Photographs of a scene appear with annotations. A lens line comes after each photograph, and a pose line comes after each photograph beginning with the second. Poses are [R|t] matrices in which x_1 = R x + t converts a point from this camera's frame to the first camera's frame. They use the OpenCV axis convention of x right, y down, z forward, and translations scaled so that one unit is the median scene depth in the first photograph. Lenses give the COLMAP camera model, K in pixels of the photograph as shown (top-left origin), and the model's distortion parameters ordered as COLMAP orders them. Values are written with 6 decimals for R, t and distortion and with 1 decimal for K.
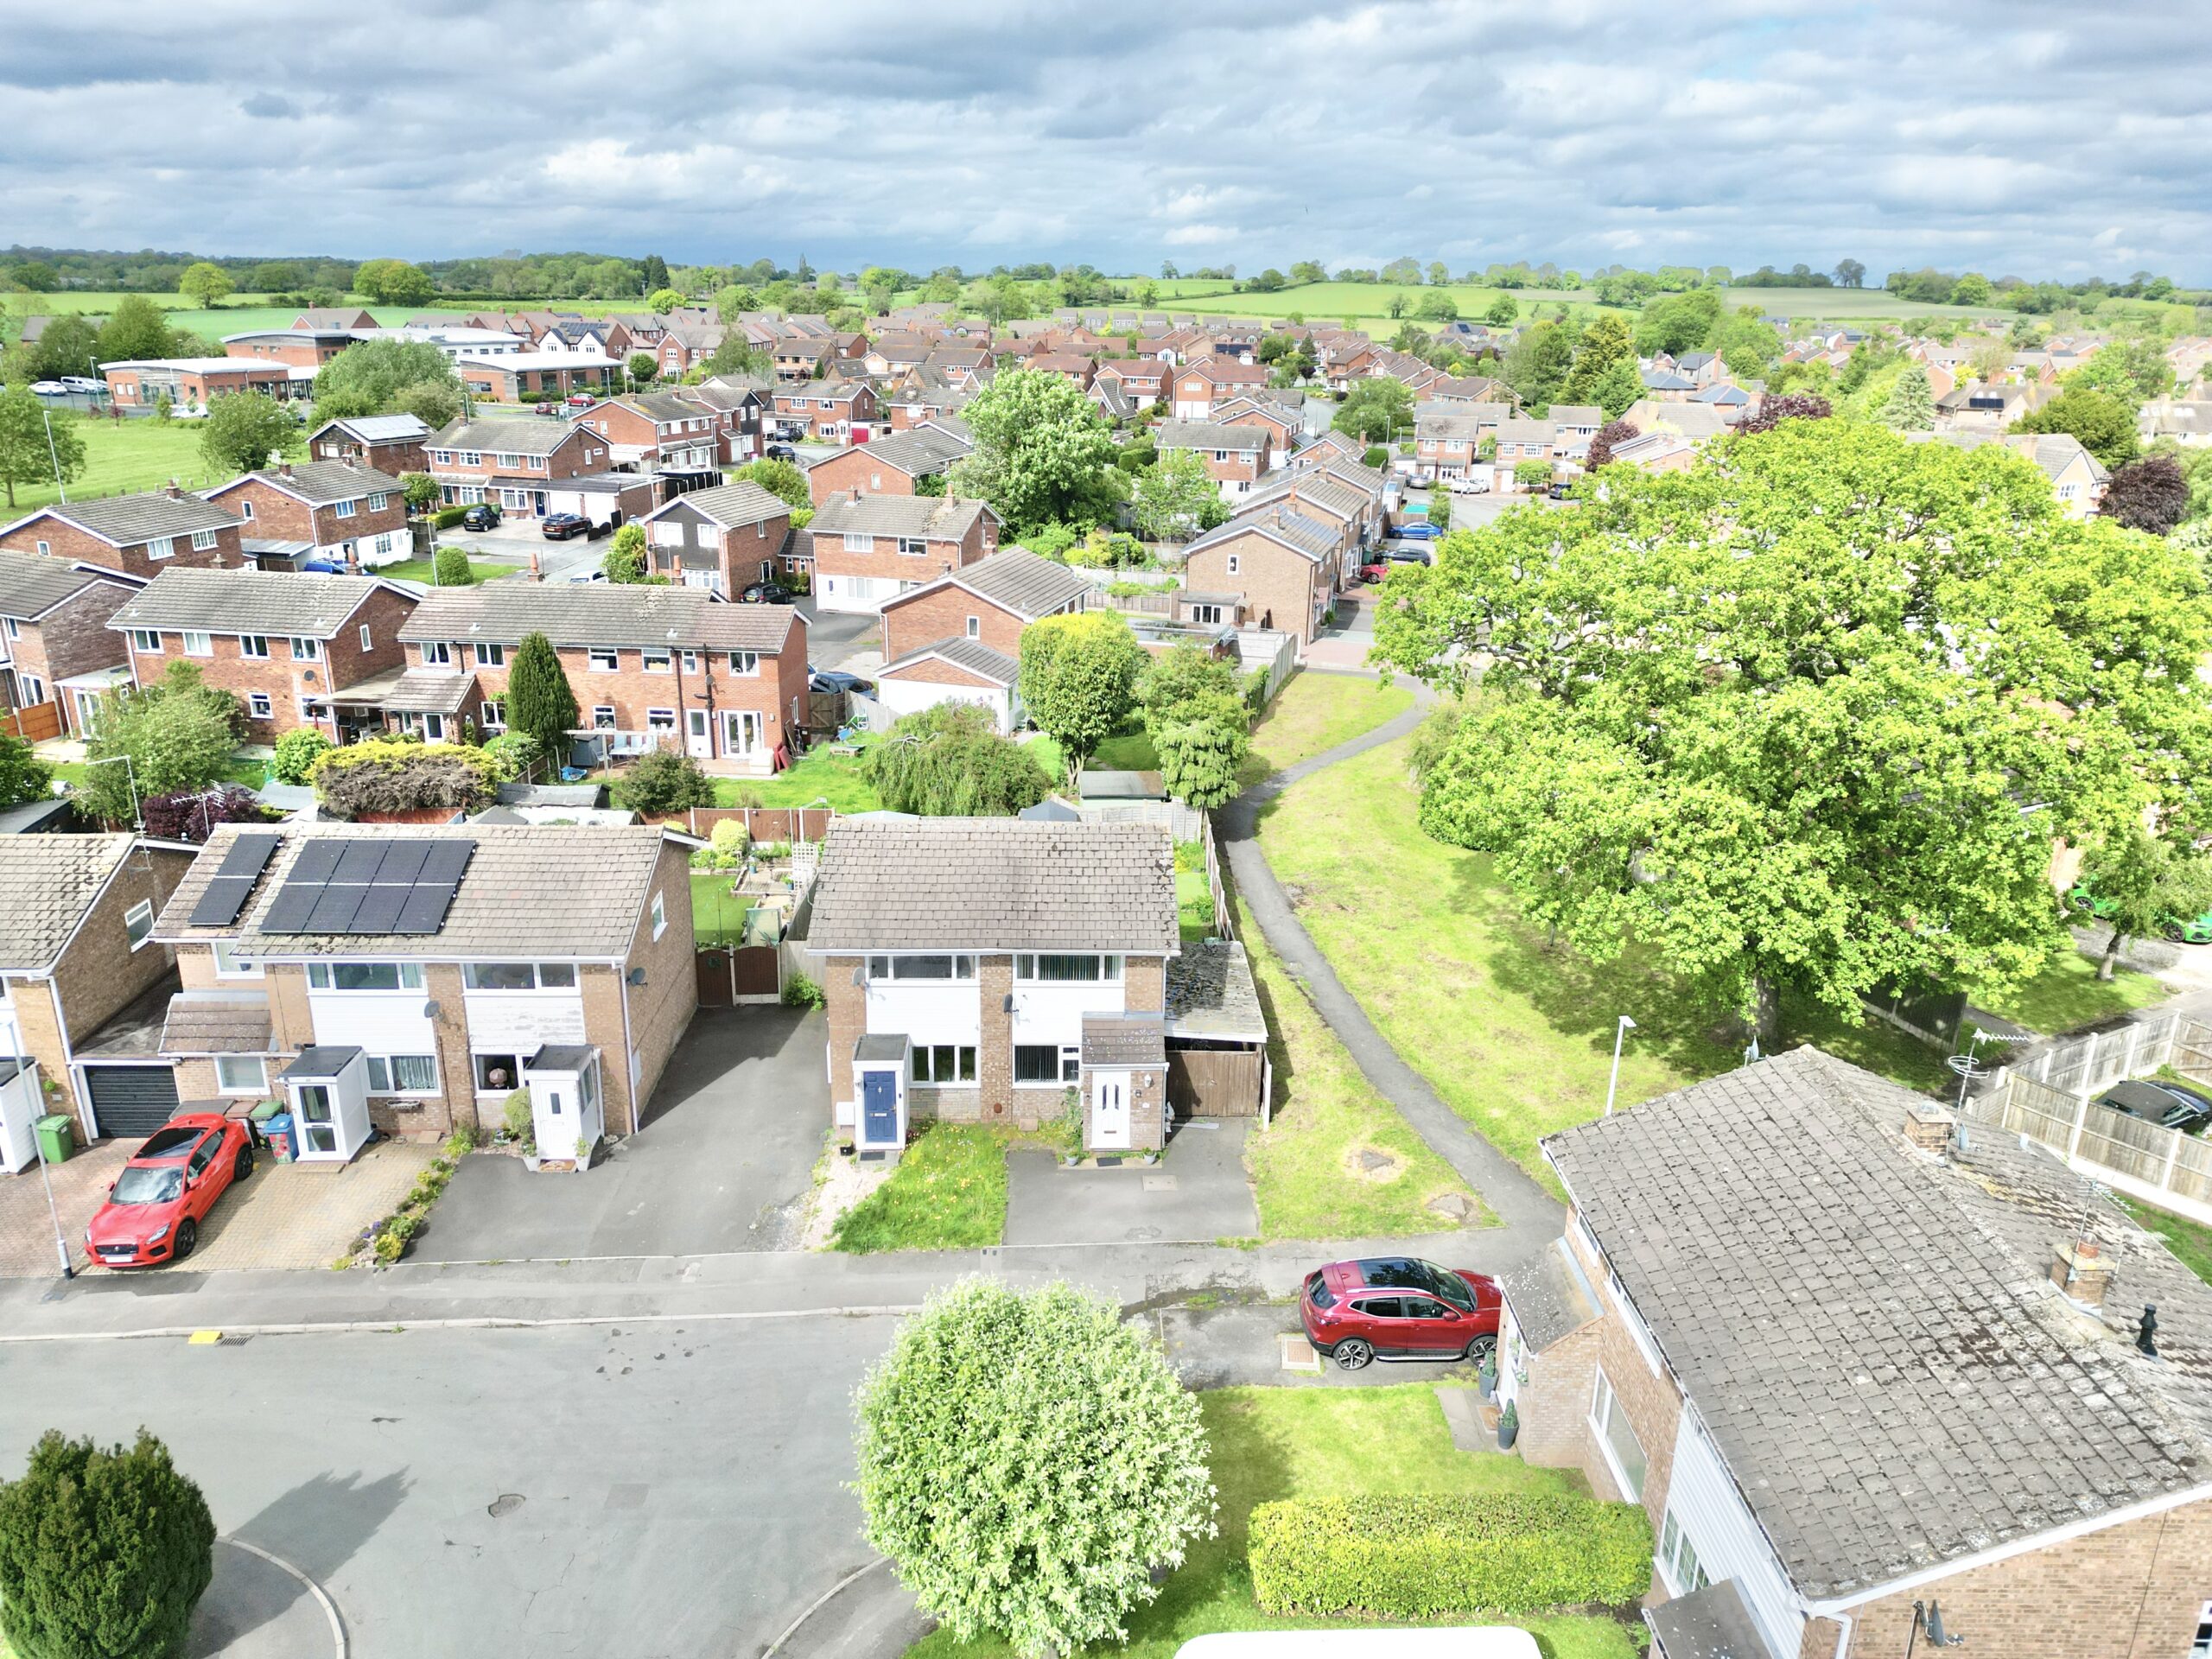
lens RADIAL K [[1555.9, 0, 1103.0], [0, 1555.9, 828.0], [0, 0, 1]] dist [0.065027, -0.067374]
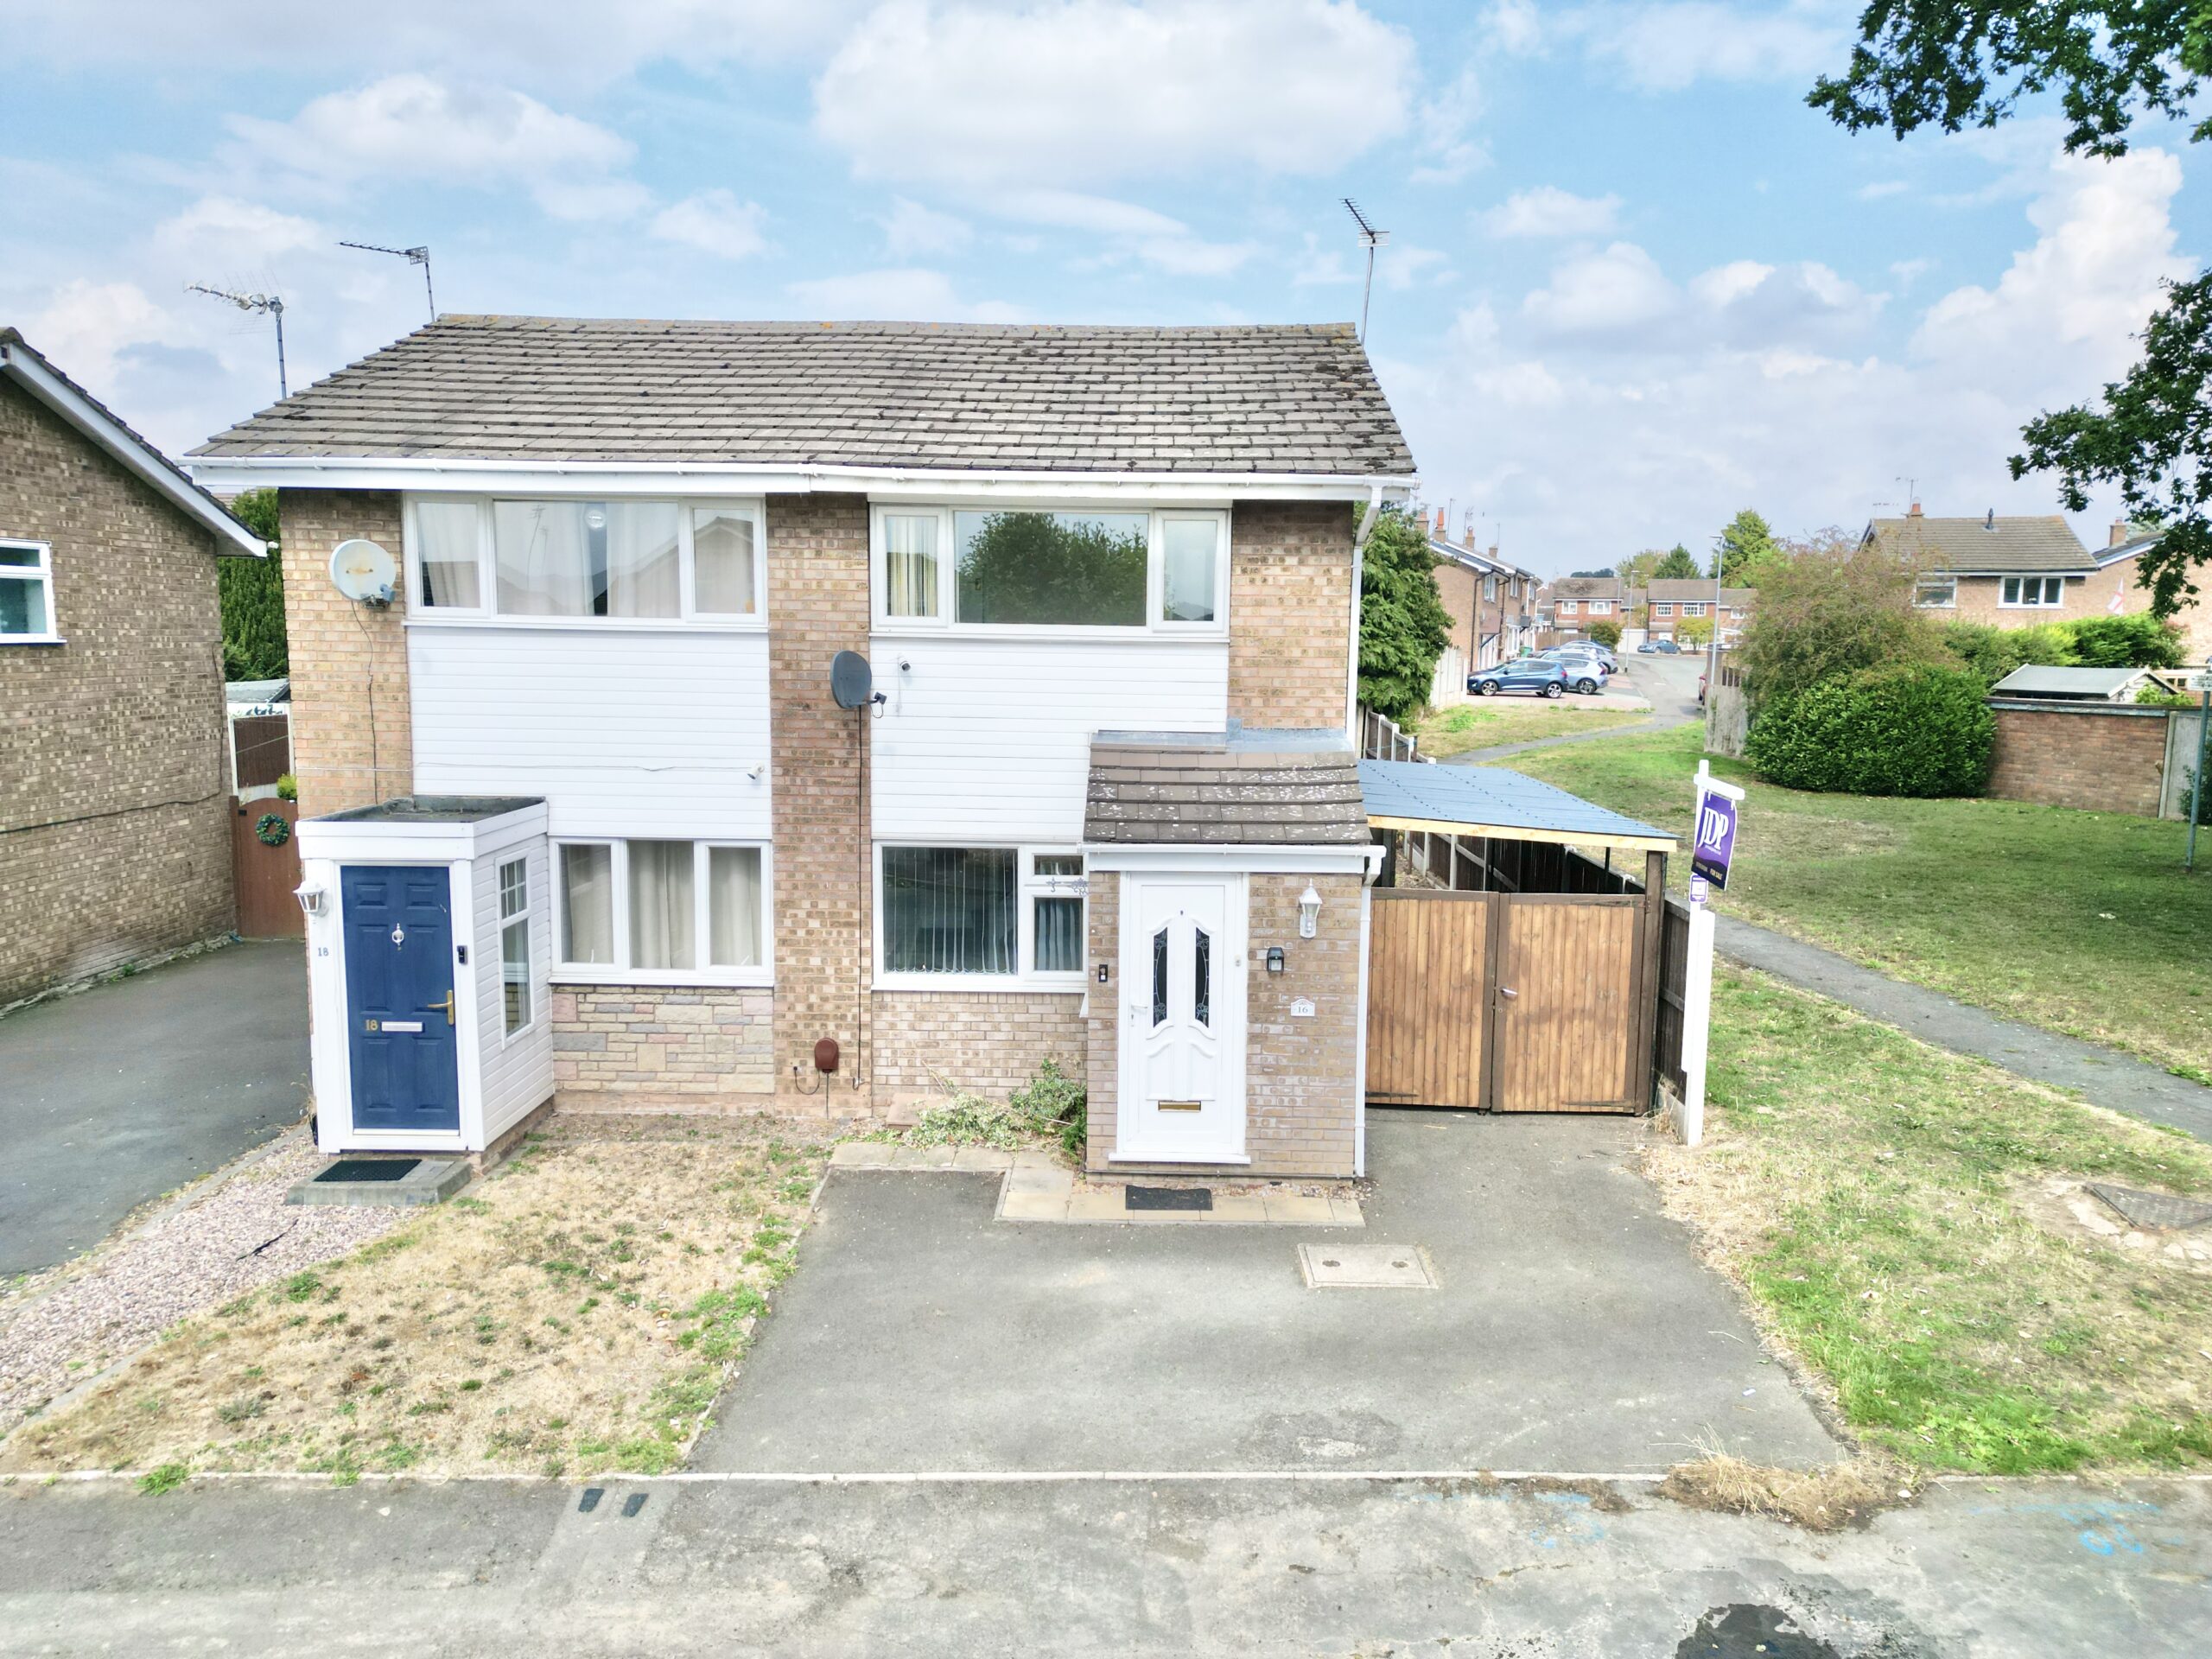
lens RADIAL K [[1547.3, 0, 1109.4], [0, 1547.3, 828.9], [0, 0, 1]] dist [0.003343, 0.000984]
pose [[0.997447, -0.001033, -0.071399, 0.012235], [-0.013318, 0.979661, -0.200219, 0.202448], [0.070154, 0.200659, 0.977146, 0.708468]]
